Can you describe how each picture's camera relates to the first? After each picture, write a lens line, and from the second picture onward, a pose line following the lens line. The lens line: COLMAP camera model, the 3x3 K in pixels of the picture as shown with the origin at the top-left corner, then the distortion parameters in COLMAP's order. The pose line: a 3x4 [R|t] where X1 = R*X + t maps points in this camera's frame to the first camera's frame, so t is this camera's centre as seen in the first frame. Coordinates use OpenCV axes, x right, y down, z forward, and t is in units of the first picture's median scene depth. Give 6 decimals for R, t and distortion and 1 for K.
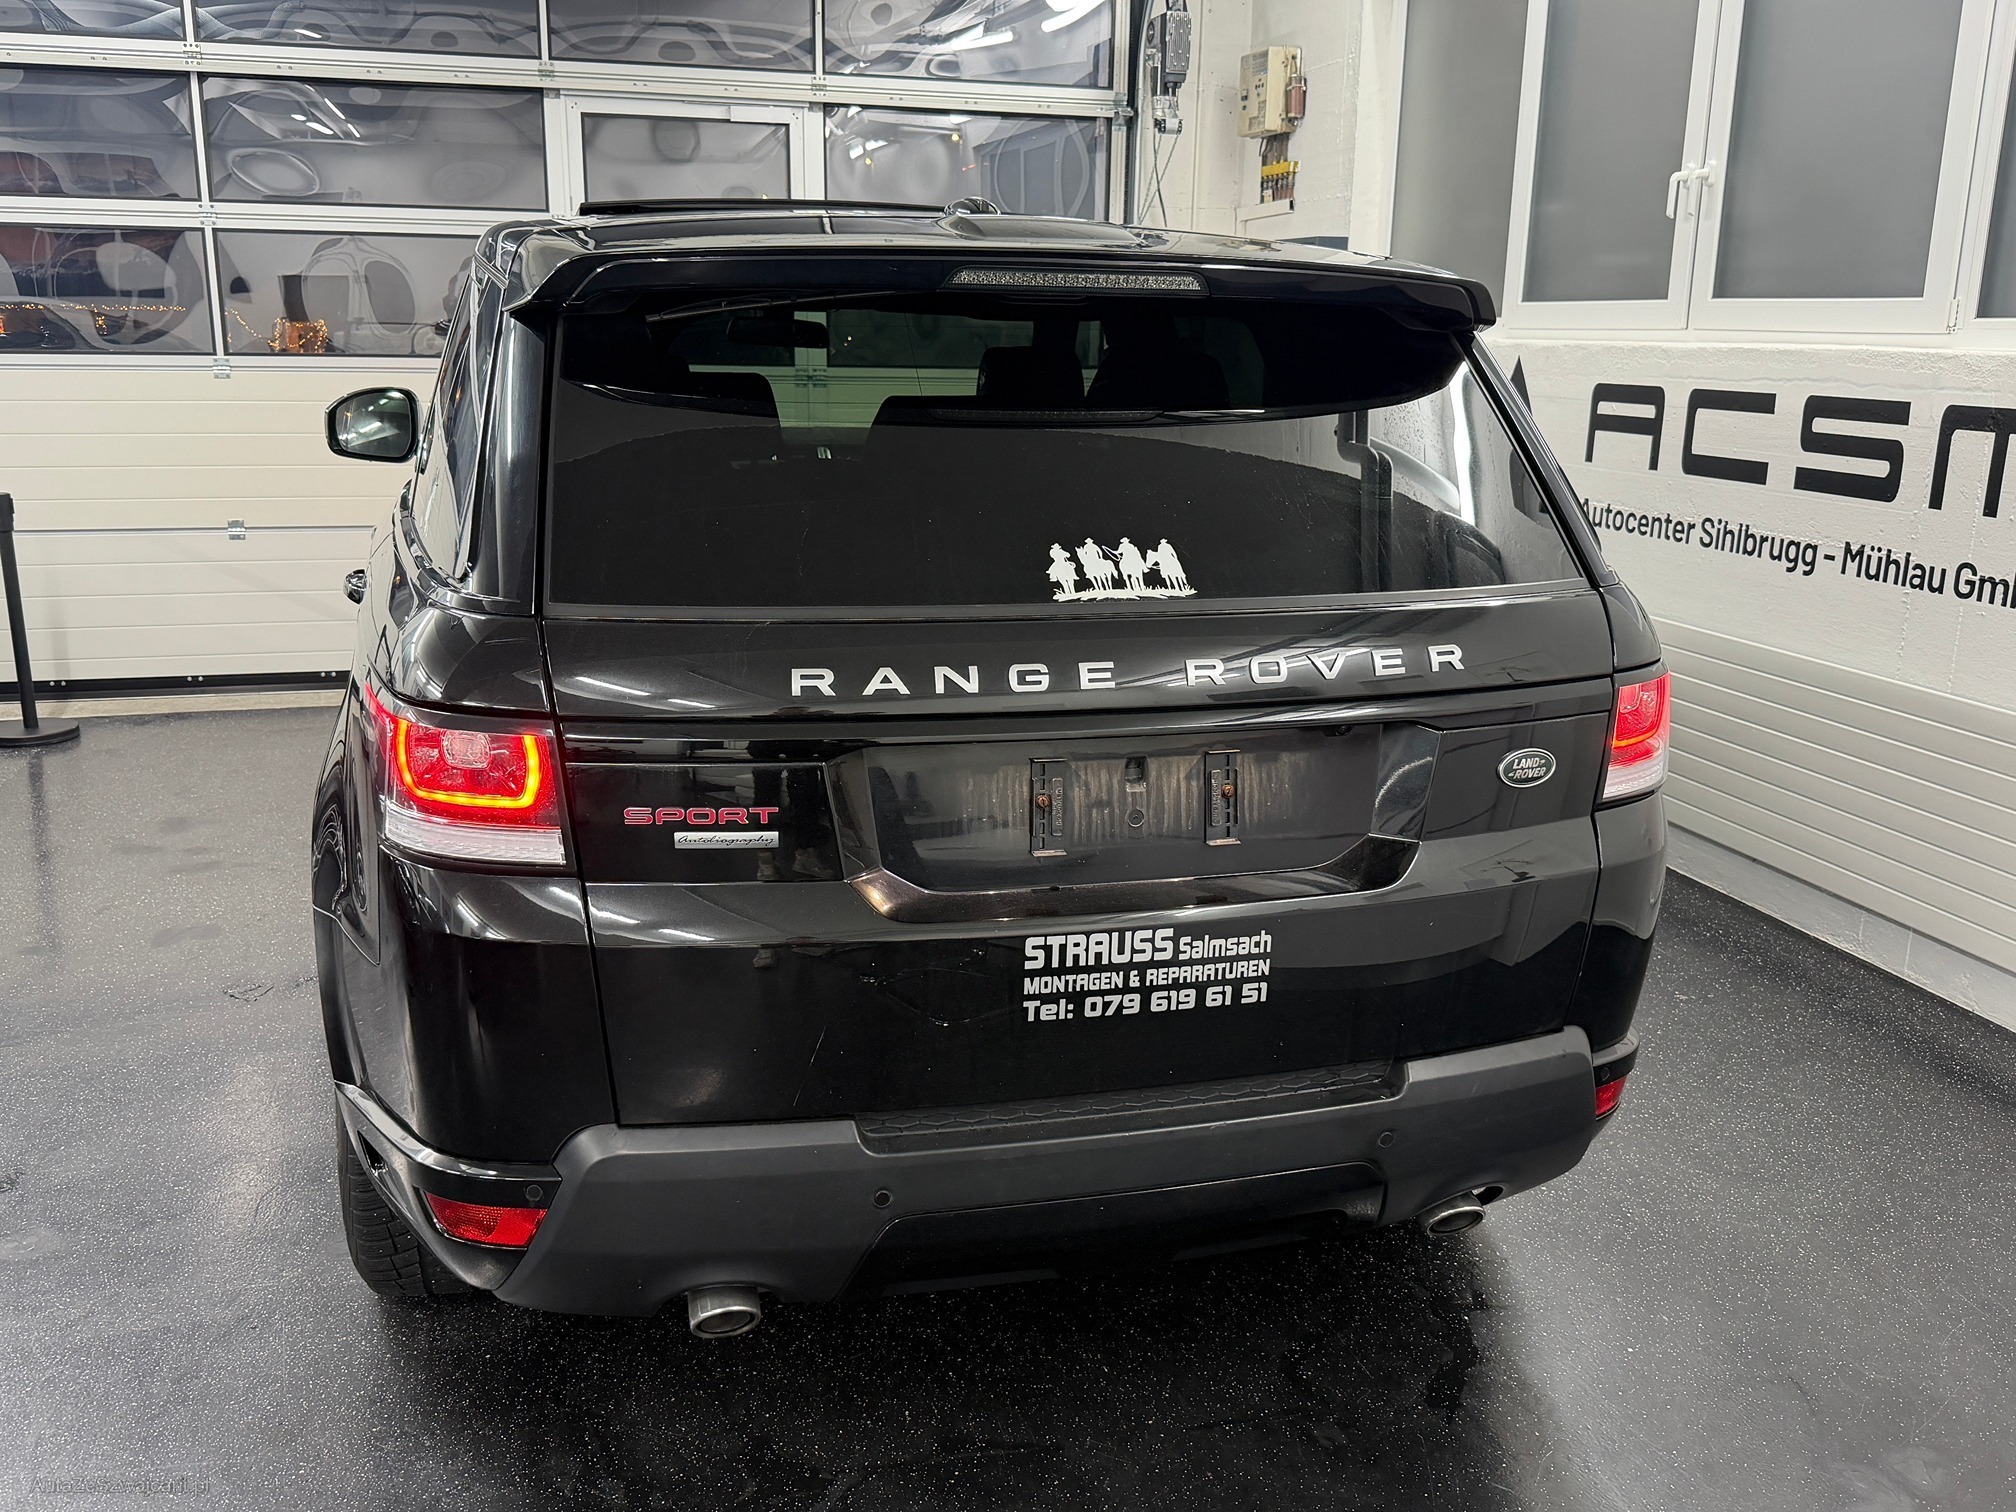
lens RADIAL K [[1681.0, 0, 1008.0], [0, 1681.0, 756.0], [0, 0, 1]] dist [0.110482, -0.202760]
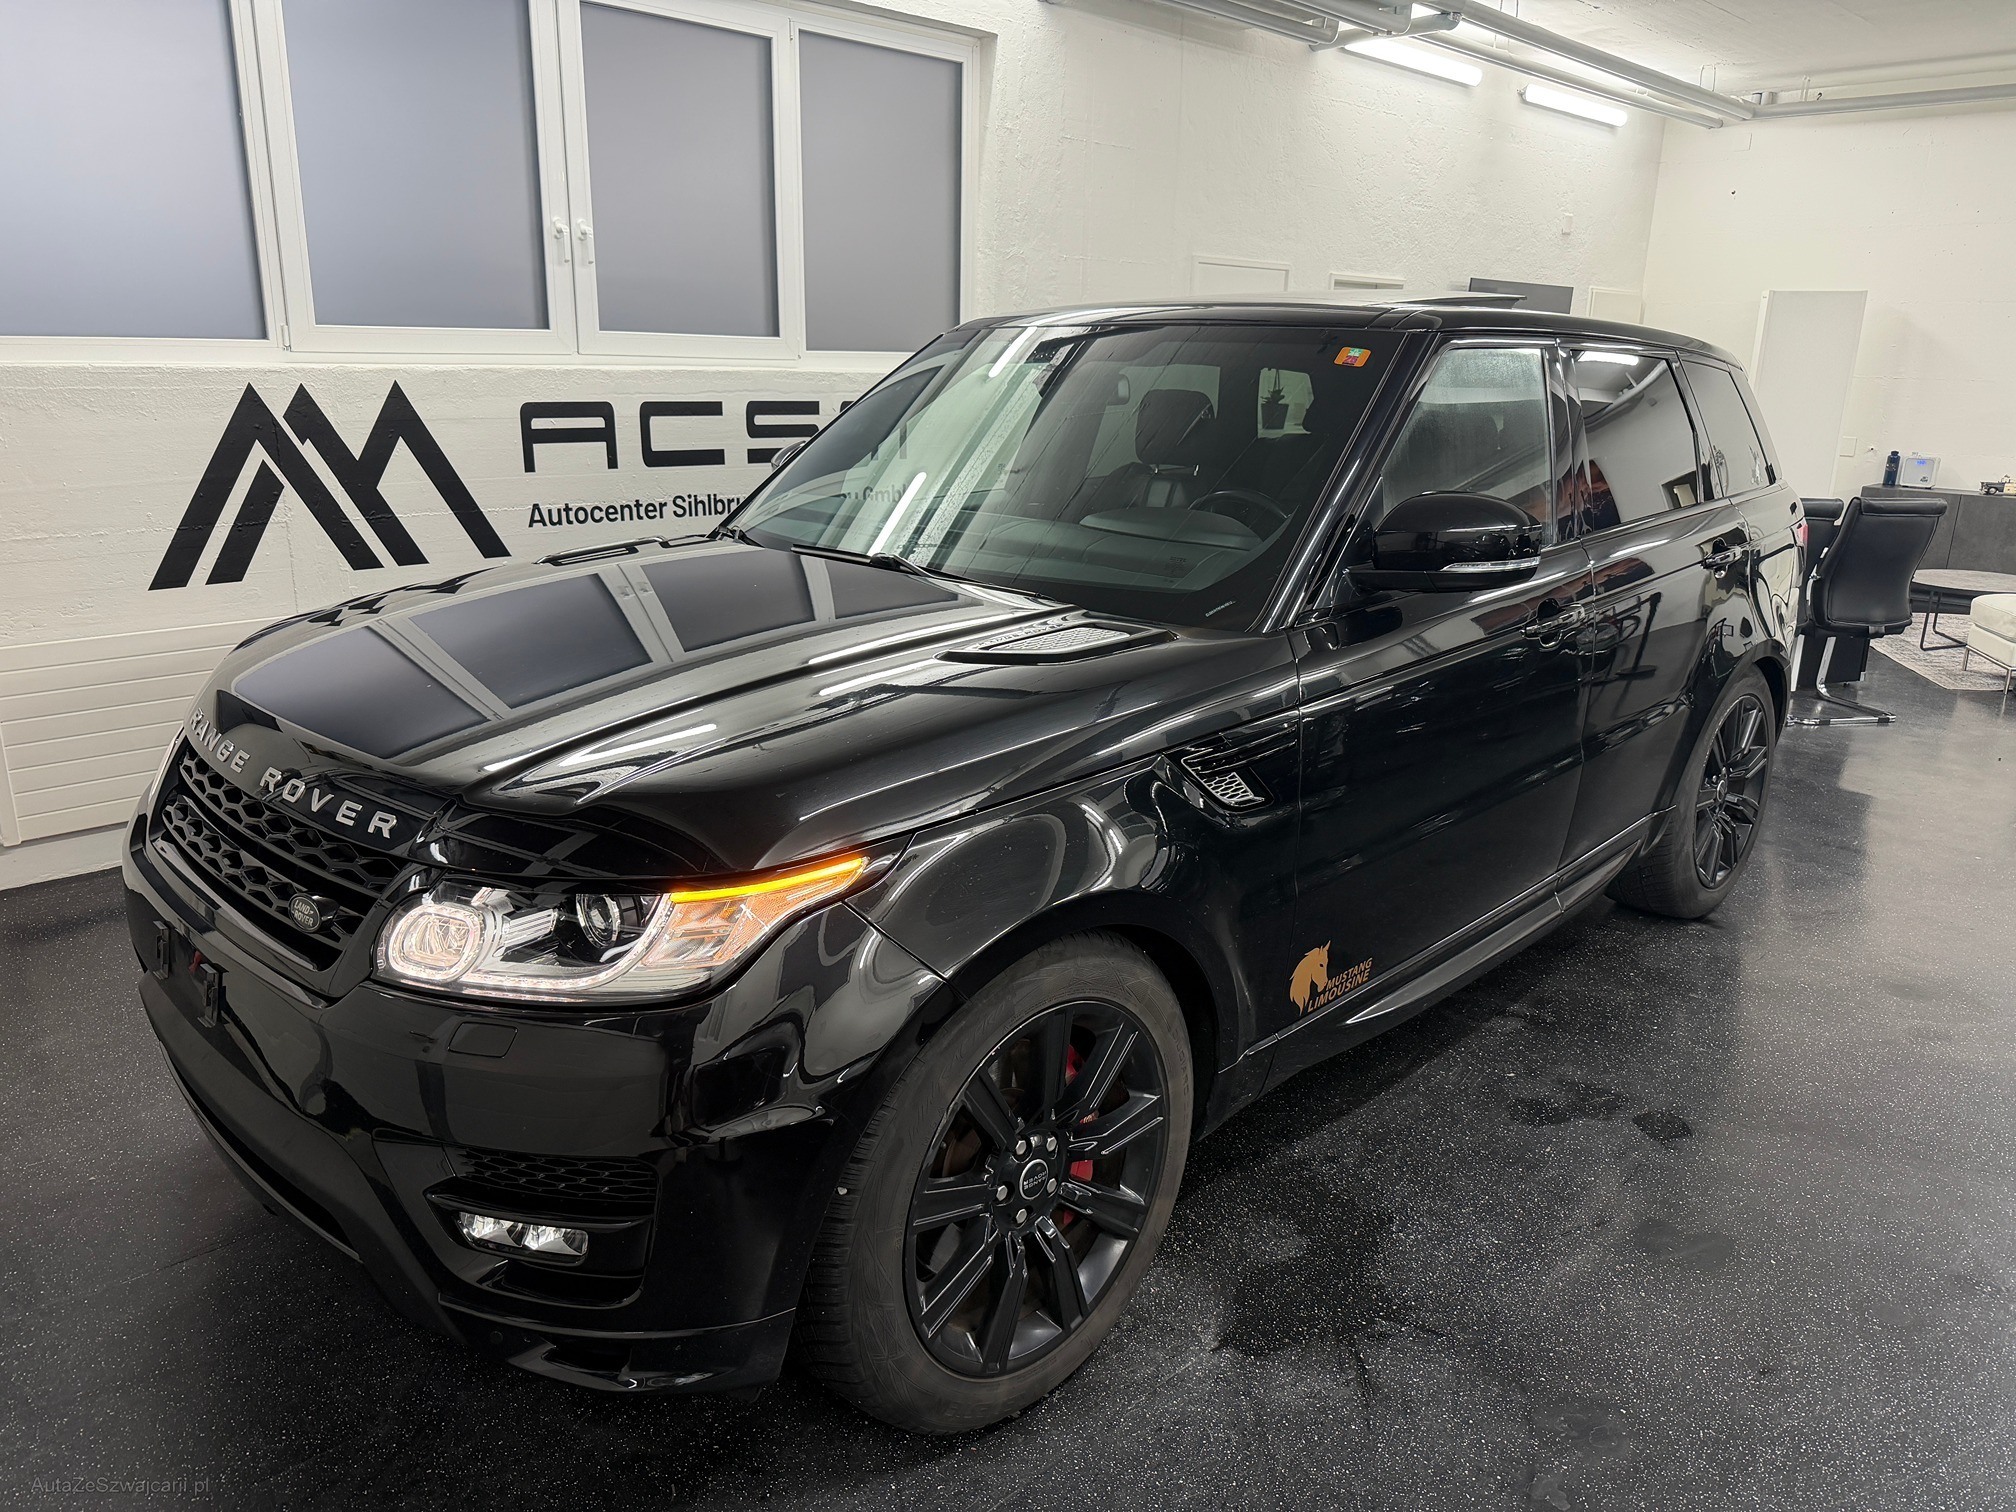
lens RADIAL K [[1434.4, 0, 1015.9], [0, 1434.4, 776.8], [0, 0, 1]] dist [-0.009059, -0.013654]
pose [[-0.493766, -0.254246, 0.831598, -0.776148], [0.194714, 0.899698, 0.390678, -0.351197], [-0.847515, 0.354827, -0.394735, 1.374746]]
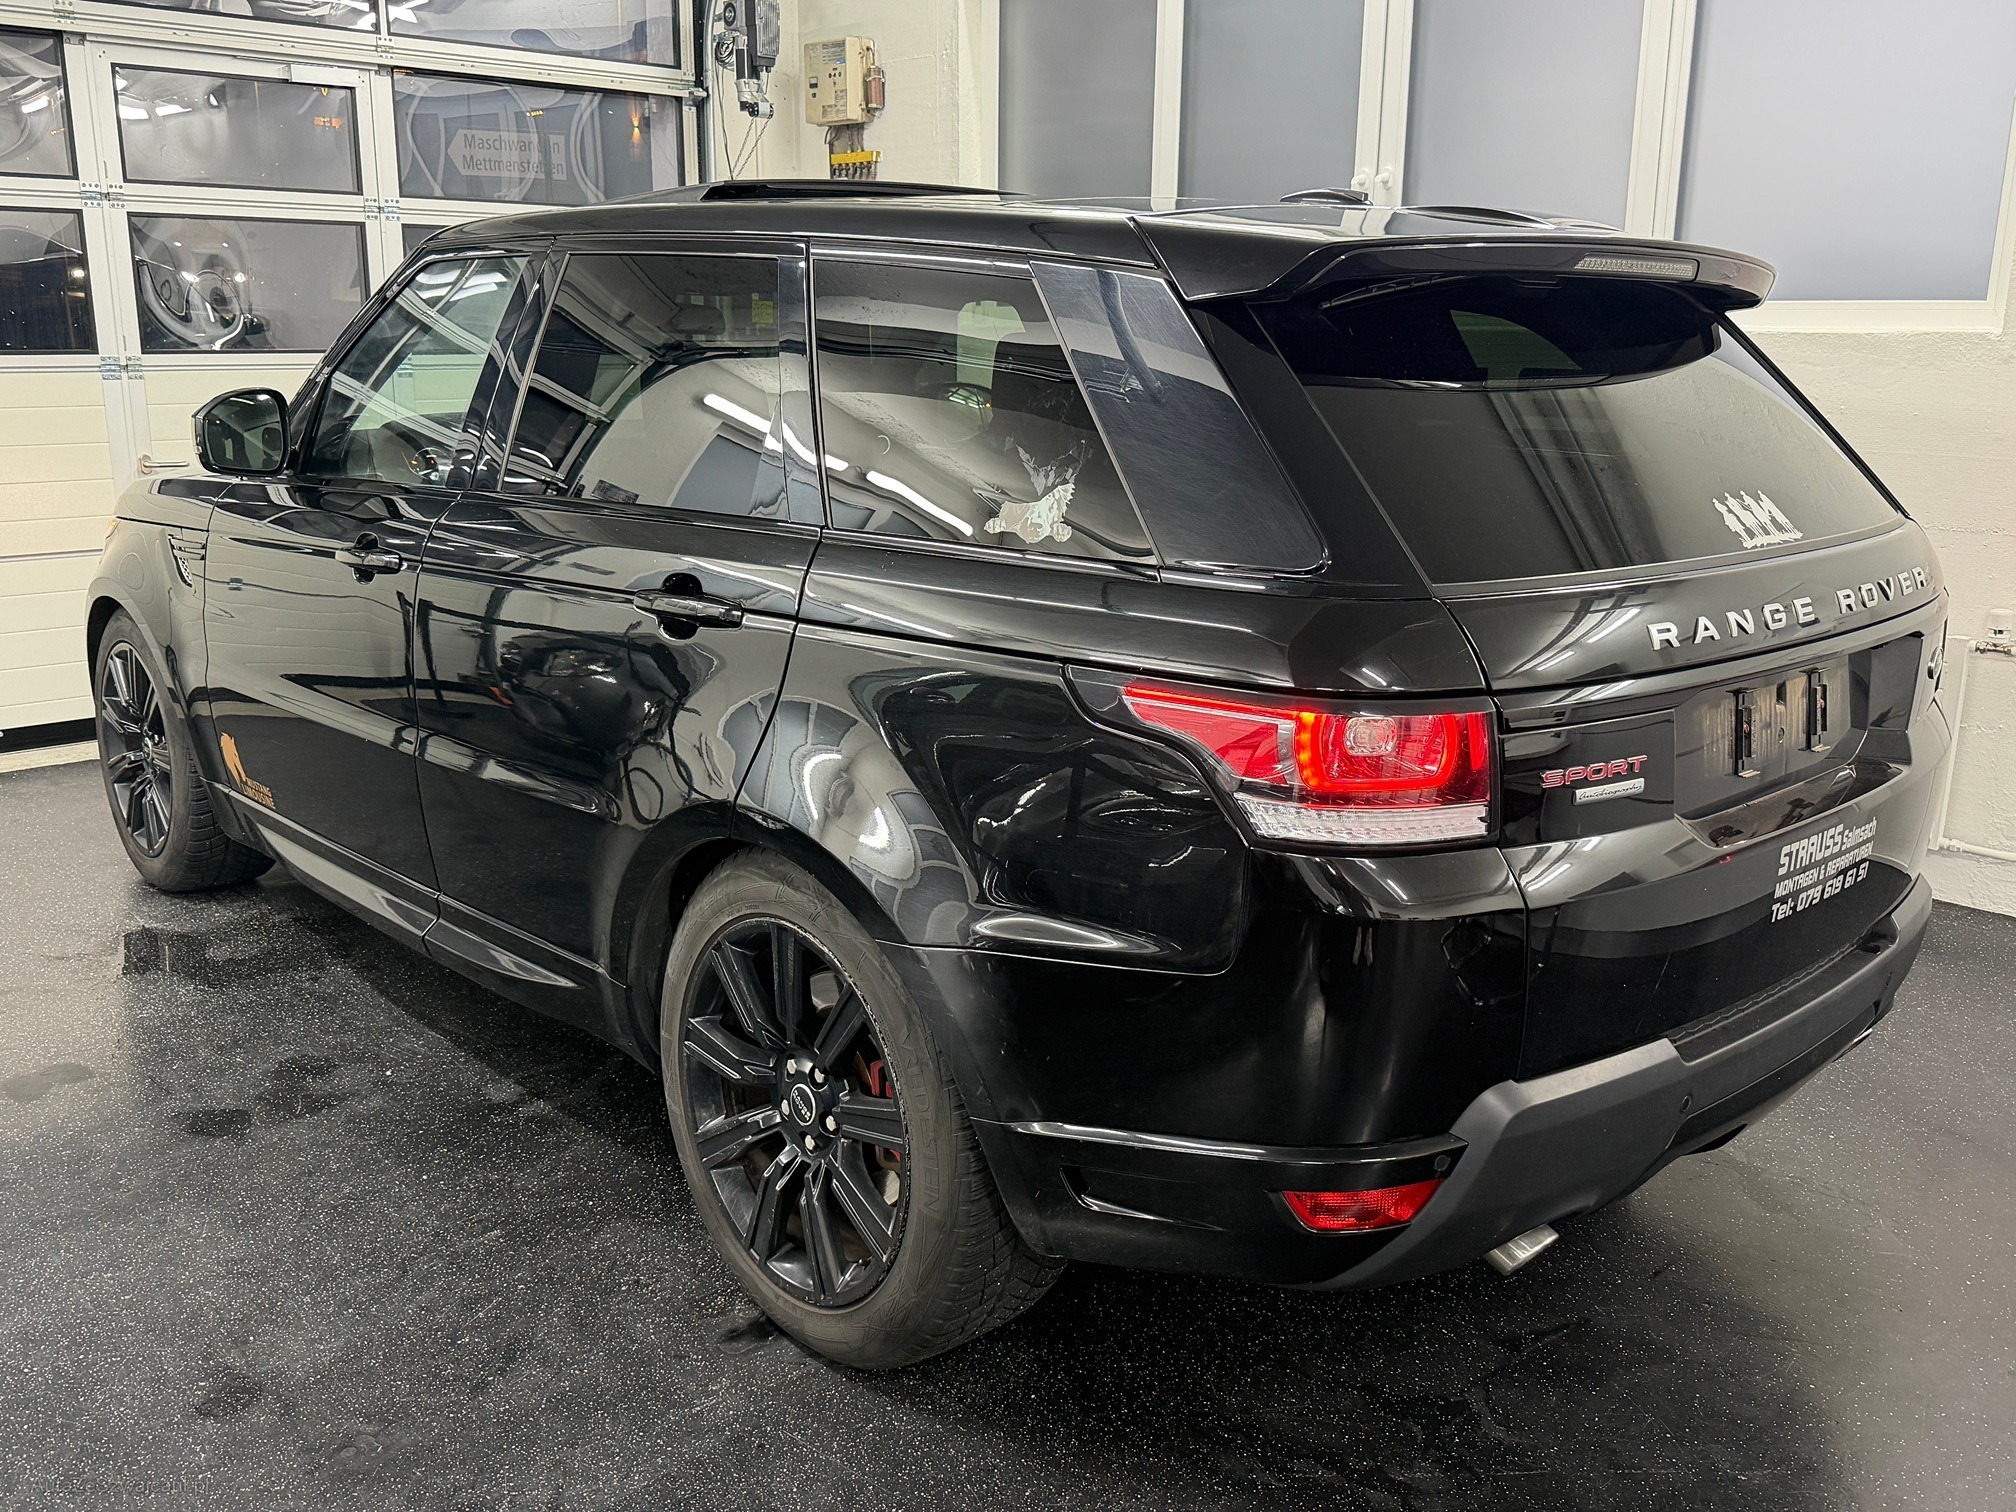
lens RADIAL K [[1697.8, 0, 947.2], [0, 1697.8, 771.7], [0, 0, 1]] dist [0.008833, -0.005104]
pose [[0.898656, -0.118629, 0.422309, -0.417037], [0.111963, 0.992880, 0.040653, -0.022107], [-0.424125, 0.010750, 0.905540, 0.088891]]
